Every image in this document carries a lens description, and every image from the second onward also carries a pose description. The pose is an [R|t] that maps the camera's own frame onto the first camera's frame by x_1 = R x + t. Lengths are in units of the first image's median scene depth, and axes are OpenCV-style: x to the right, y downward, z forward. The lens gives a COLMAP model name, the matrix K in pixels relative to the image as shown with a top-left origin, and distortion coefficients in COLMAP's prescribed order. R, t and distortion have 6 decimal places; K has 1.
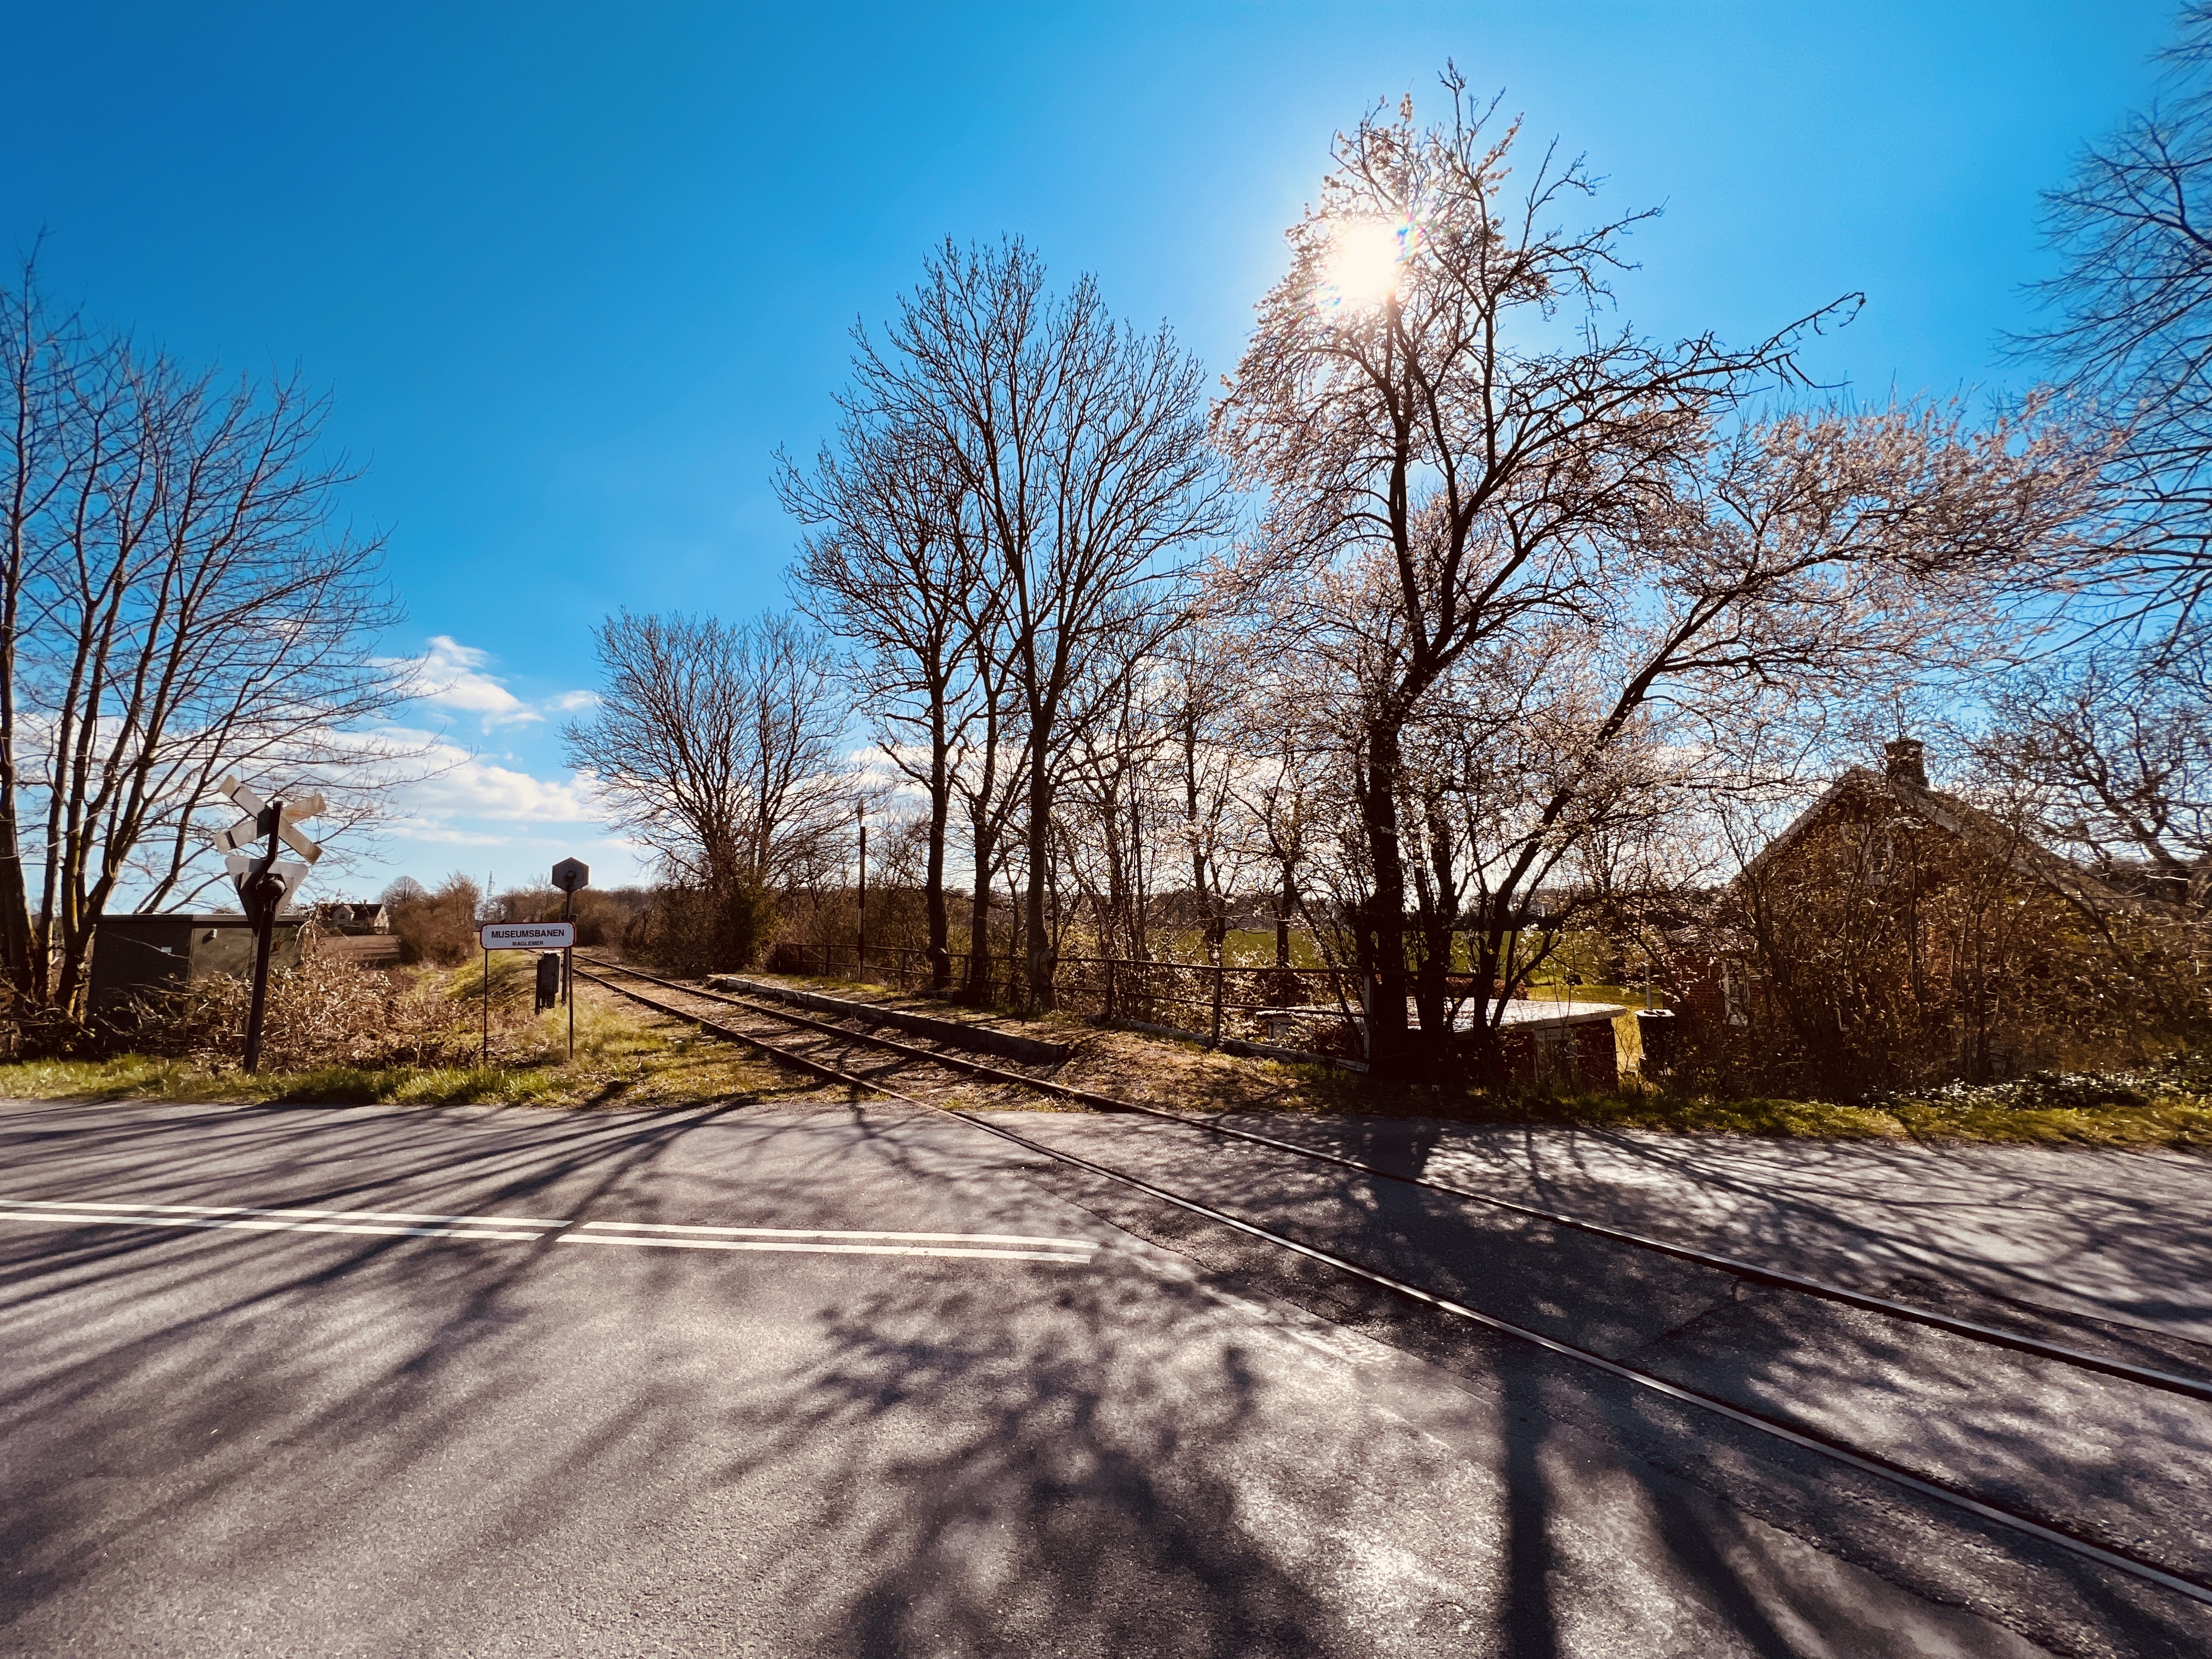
lens RADIAL K [[887.7, 0, 1090.4], [0, 887.7, 832.3], [0, 0, 1]] dist [0.011480, 0.000468]
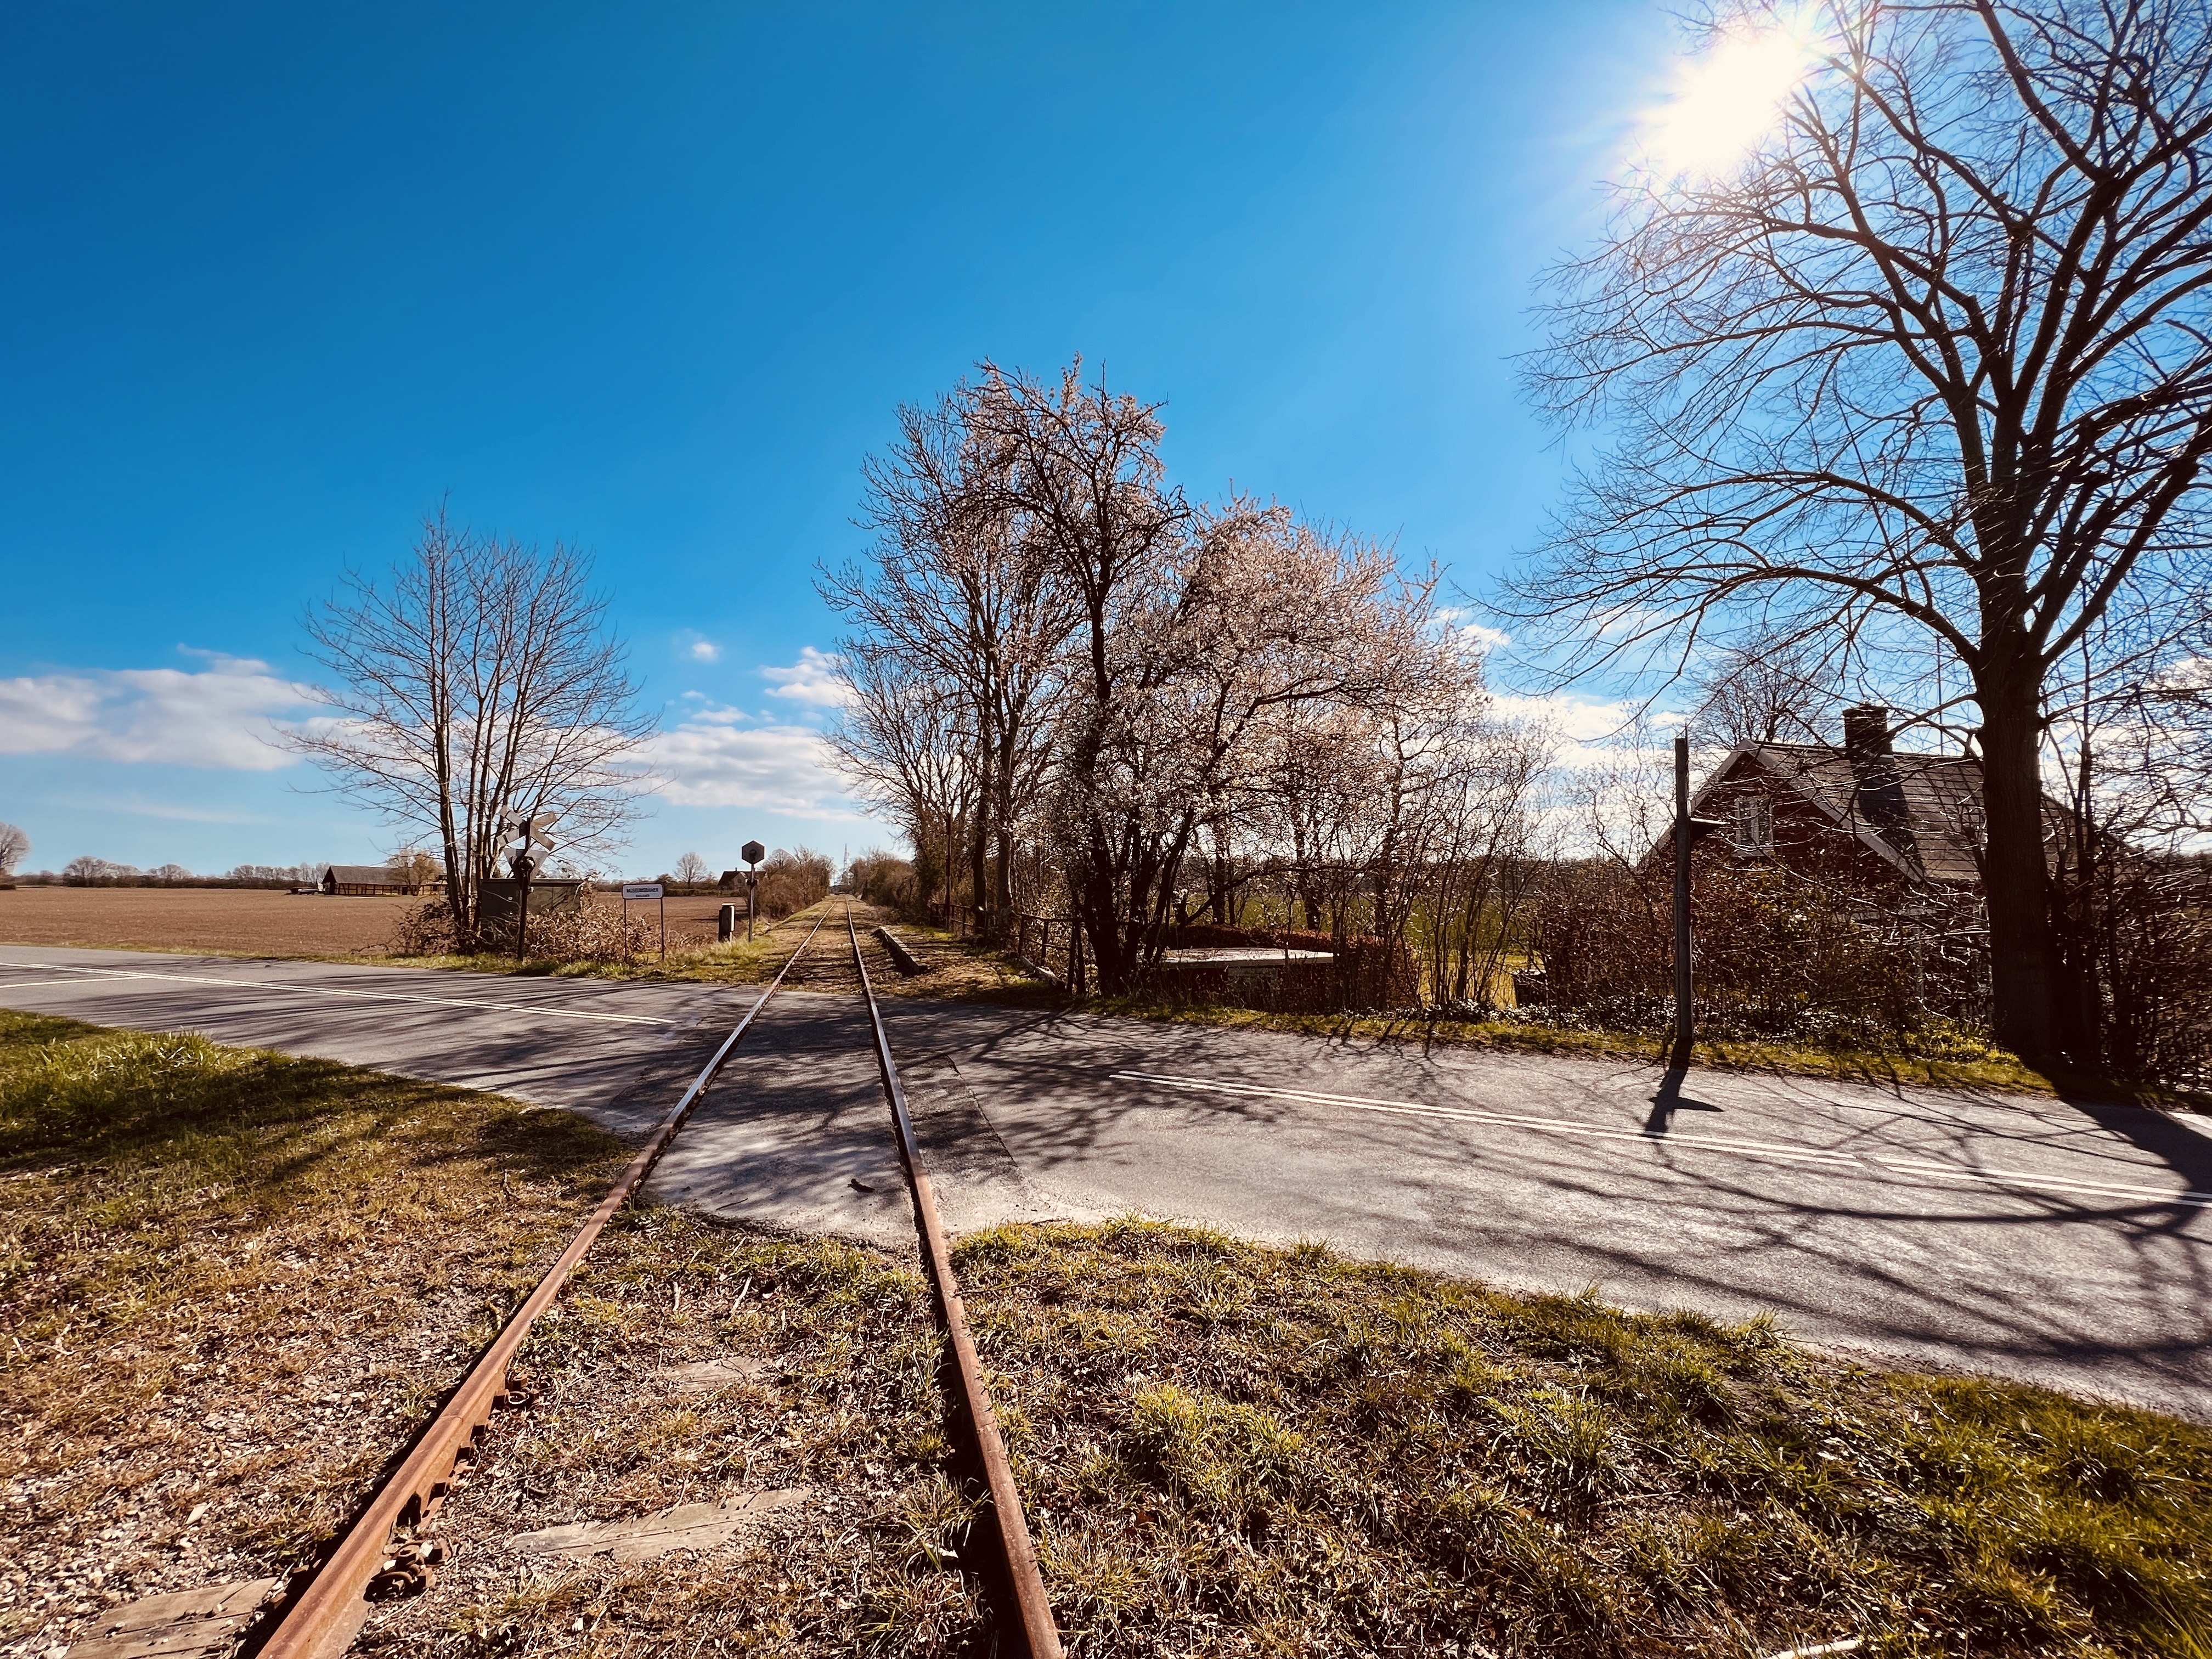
lens RADIAL K [[887.7, 0, 1116.2], [0, 887.7, 832.5], [0, 0, 1]] dist [0.011480, 0.000468]
pose [[0.952387, -0.012438, -0.304639, 0.573928], [0.023387, 0.999204, 0.032320, -0.024894], [0.303994, -0.037906, 0.951919, -0.271906]]
